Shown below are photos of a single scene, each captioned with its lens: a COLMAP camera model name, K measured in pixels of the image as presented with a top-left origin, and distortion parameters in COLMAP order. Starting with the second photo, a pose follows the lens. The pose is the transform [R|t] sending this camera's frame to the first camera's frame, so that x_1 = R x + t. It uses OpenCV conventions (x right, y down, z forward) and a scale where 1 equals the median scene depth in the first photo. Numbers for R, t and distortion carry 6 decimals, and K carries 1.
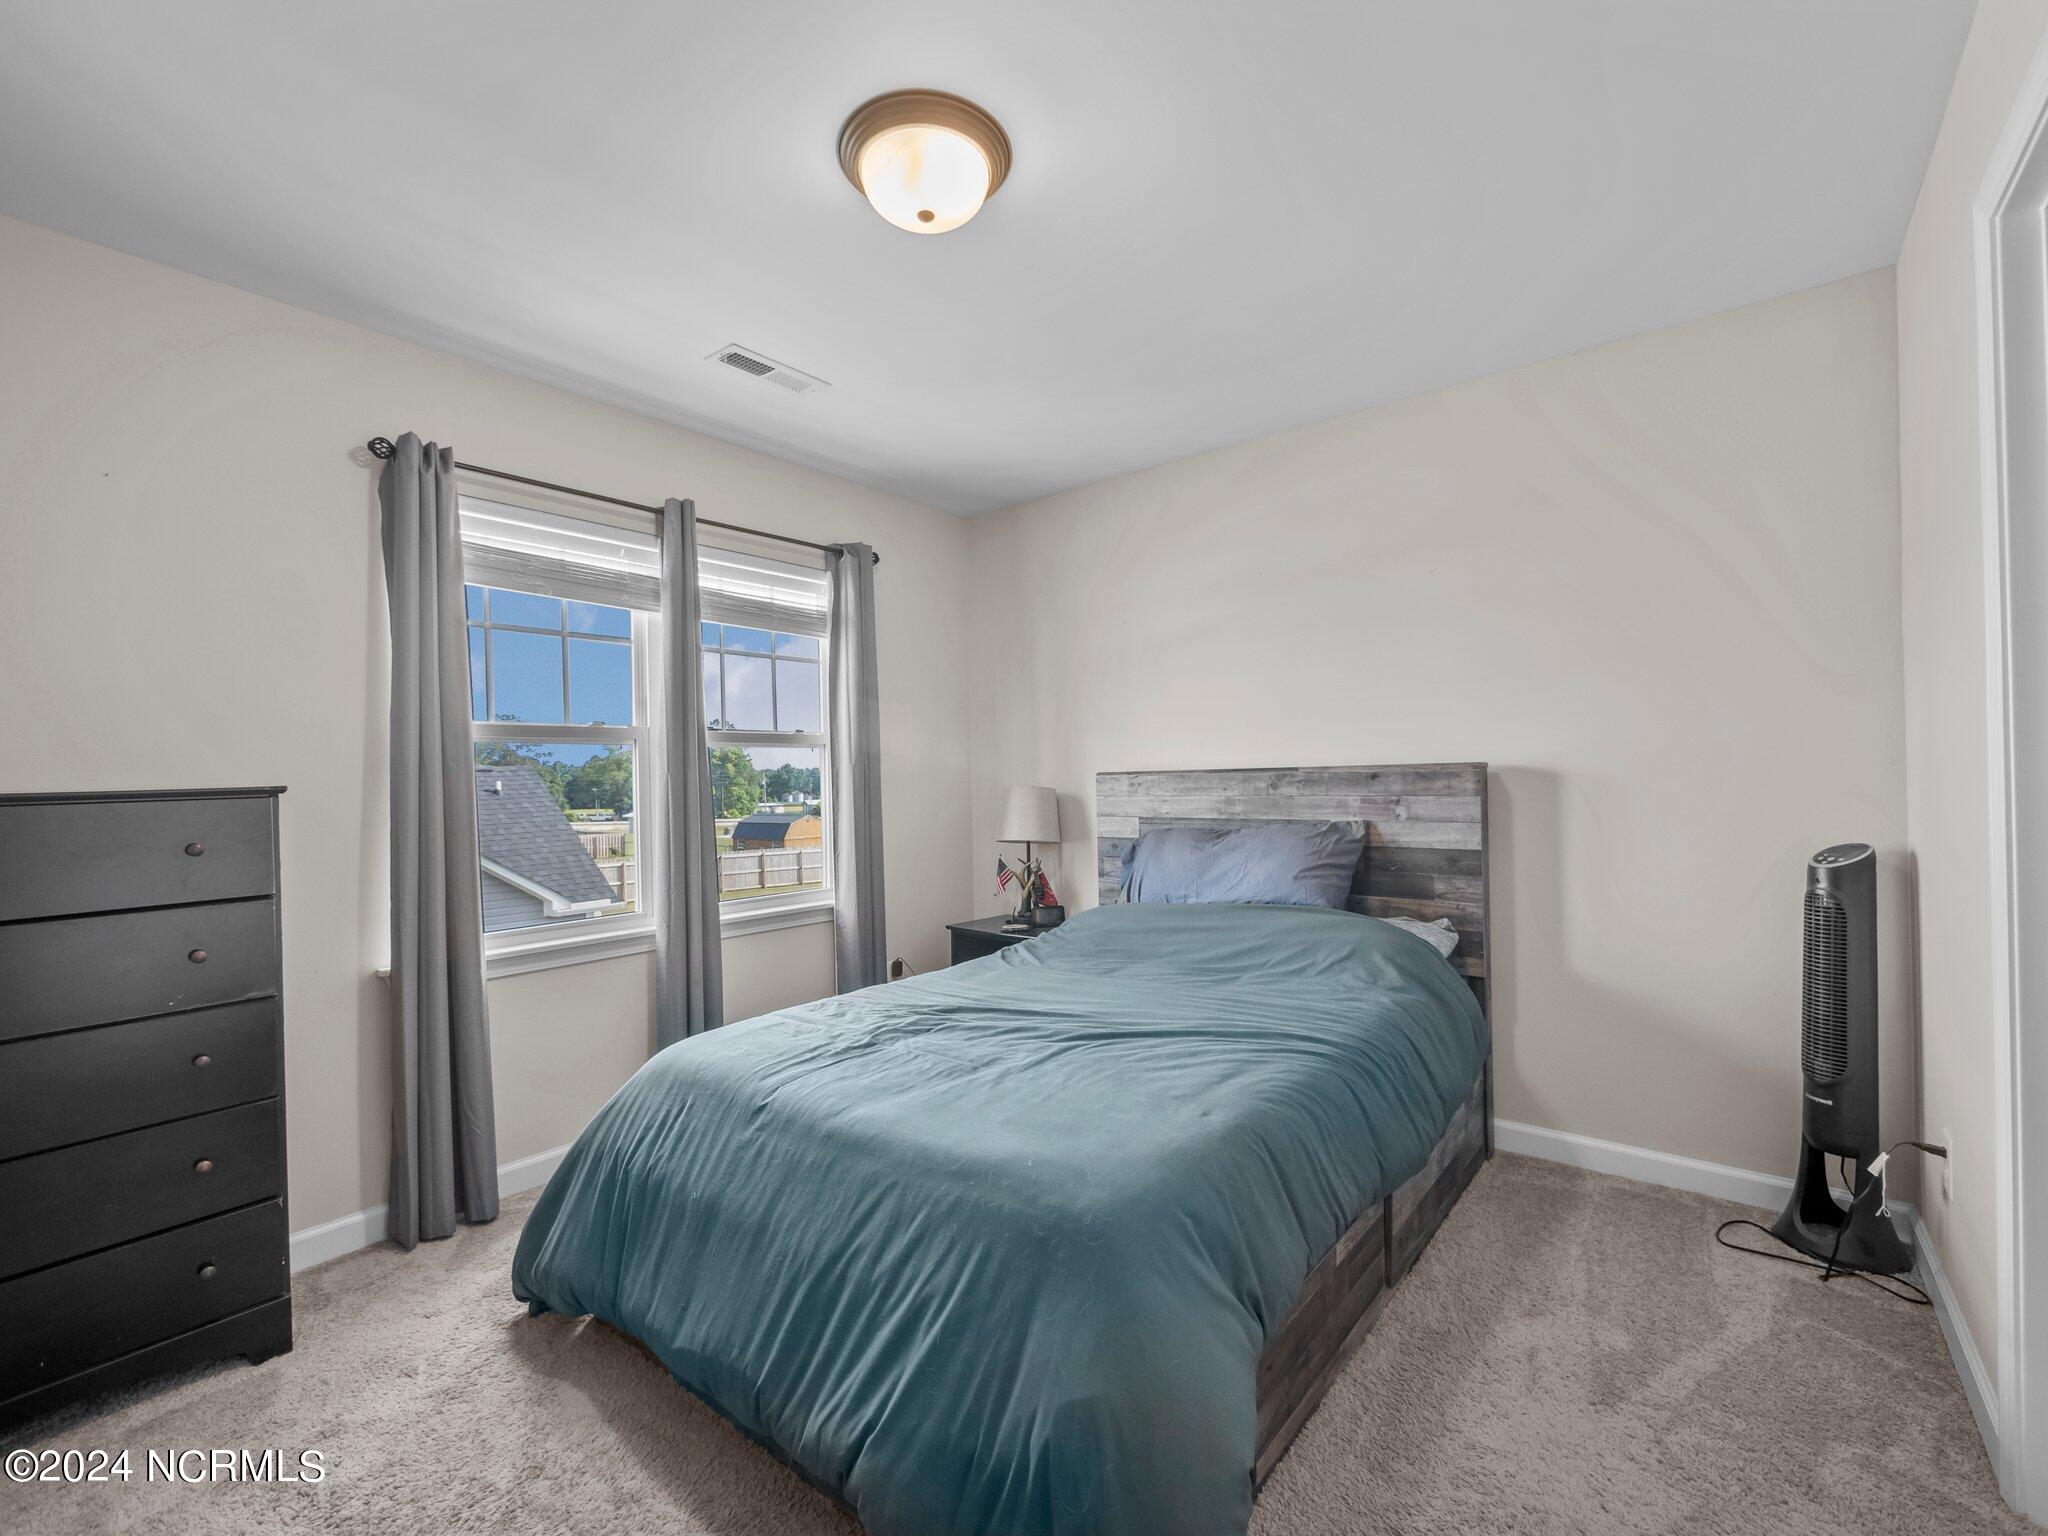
lens RADIAL K [[859.1, 0, 1024.3], [0, 859.1, 781.6], [0, 0, 1]] dist [-0.014799, 0.000216]
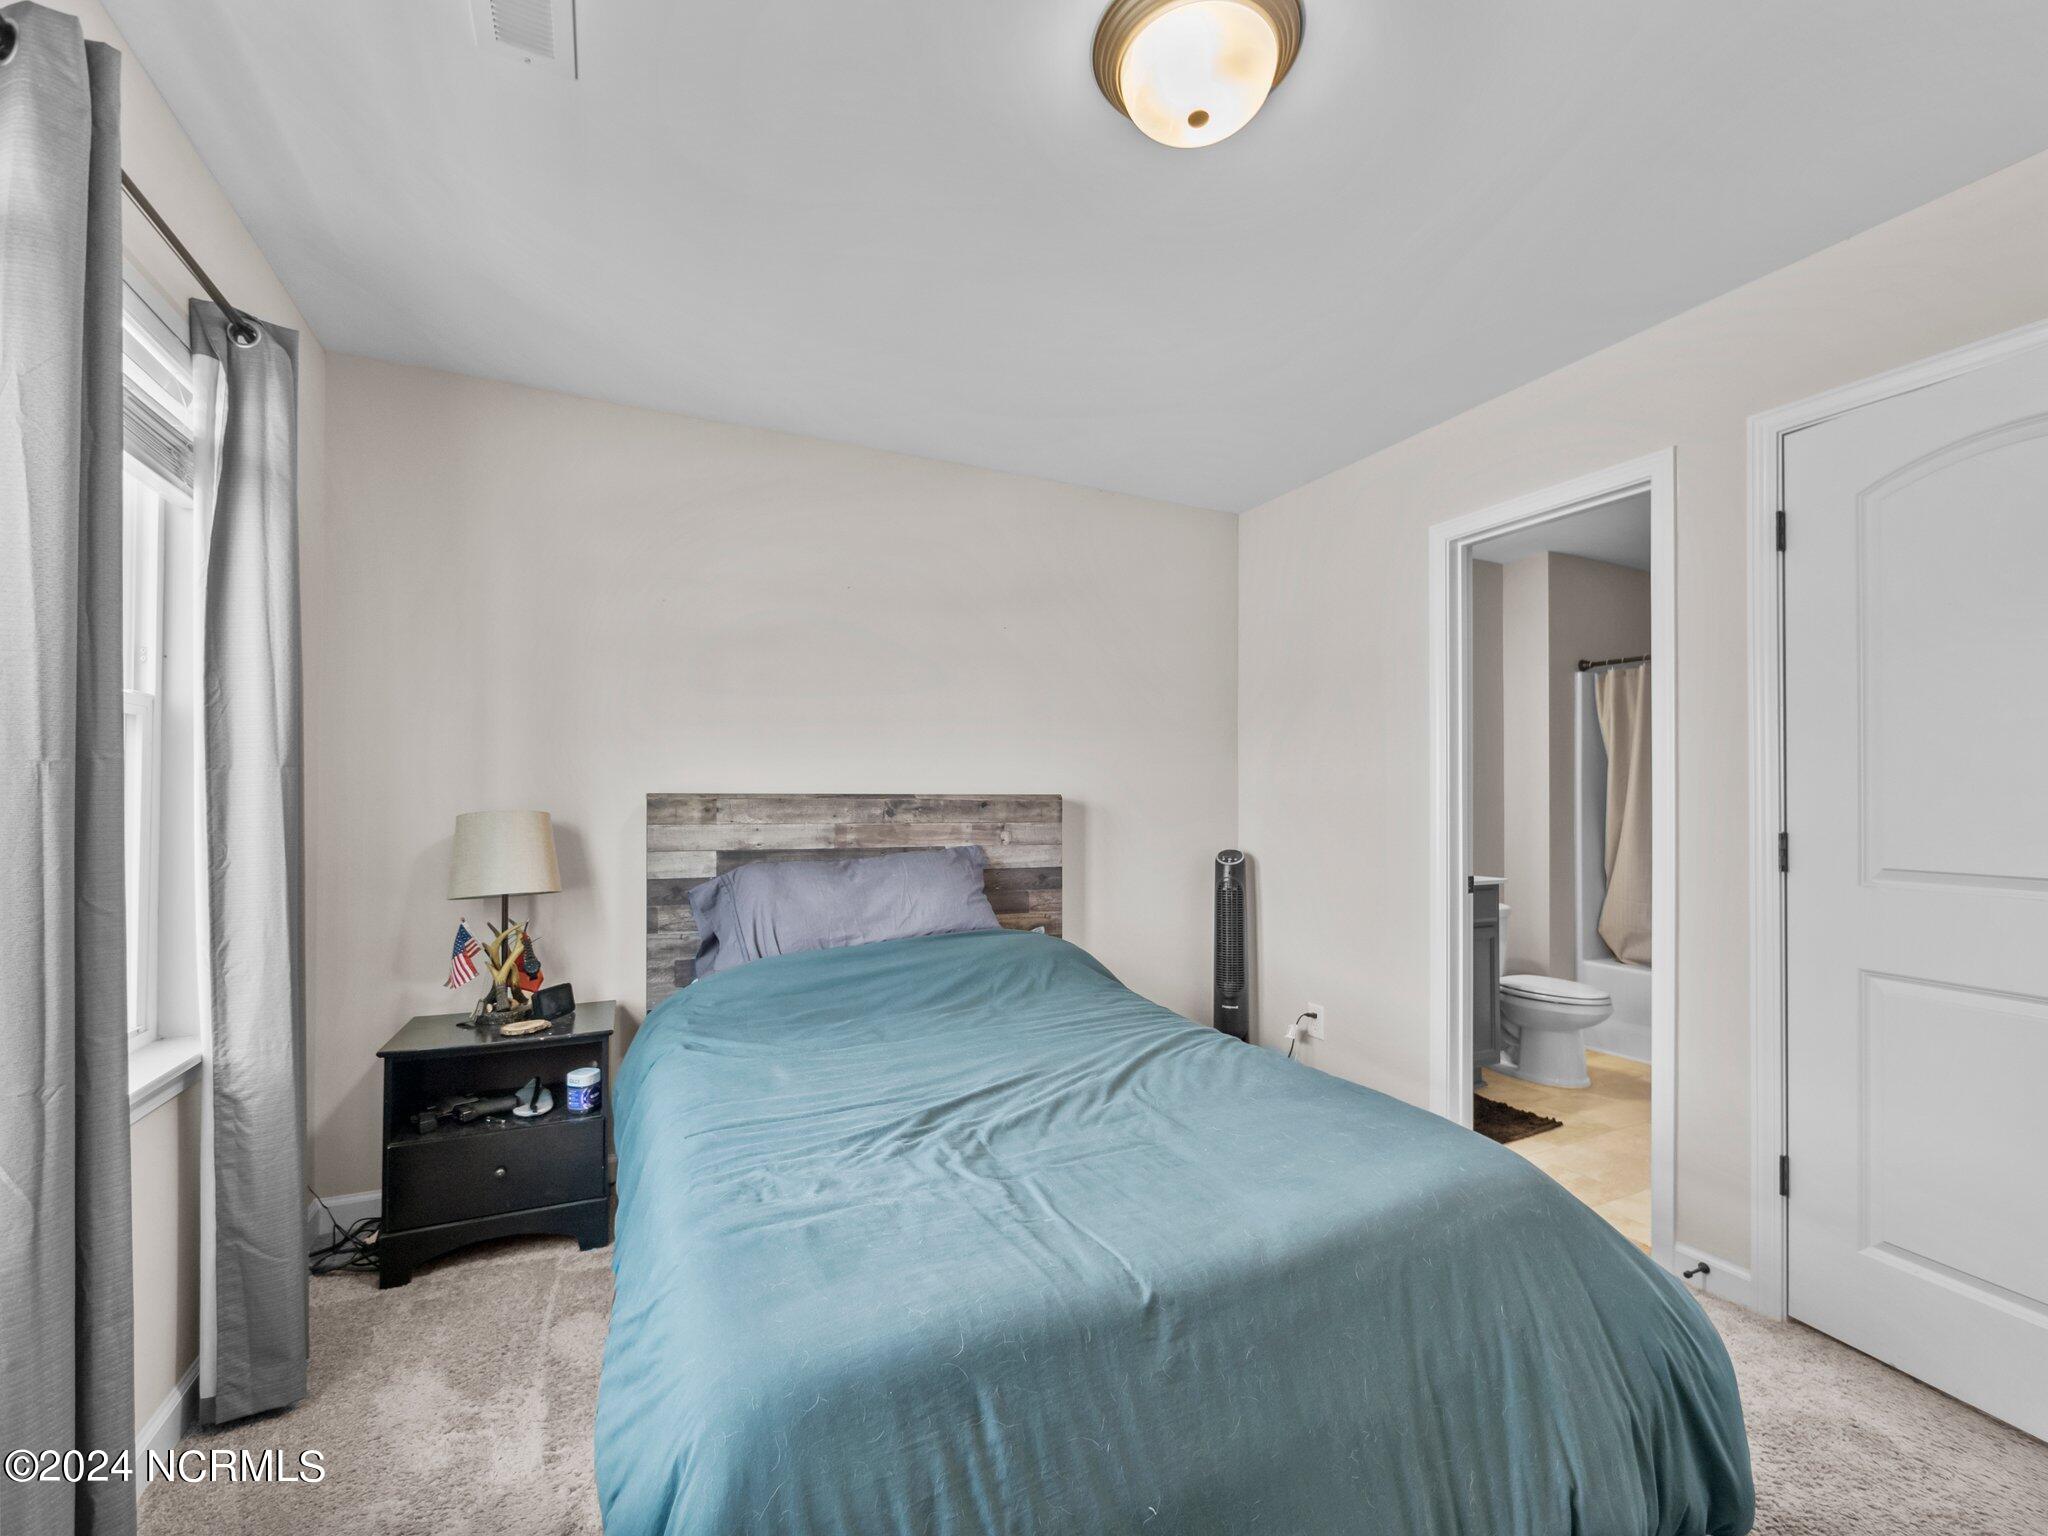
lens RADIAL K [[866.3, 0, 1021.7], [0, 866.3, 792.3], [0, 0, 1]] dist [-0.002091, -0.000158]
pose [[0.436056, 0.029193, 0.899446, -0.570629], [-0.009929, 0.999569, -0.027630, 0.008090], [-0.899865, 0.003118, 0.436158, 0.483912]]
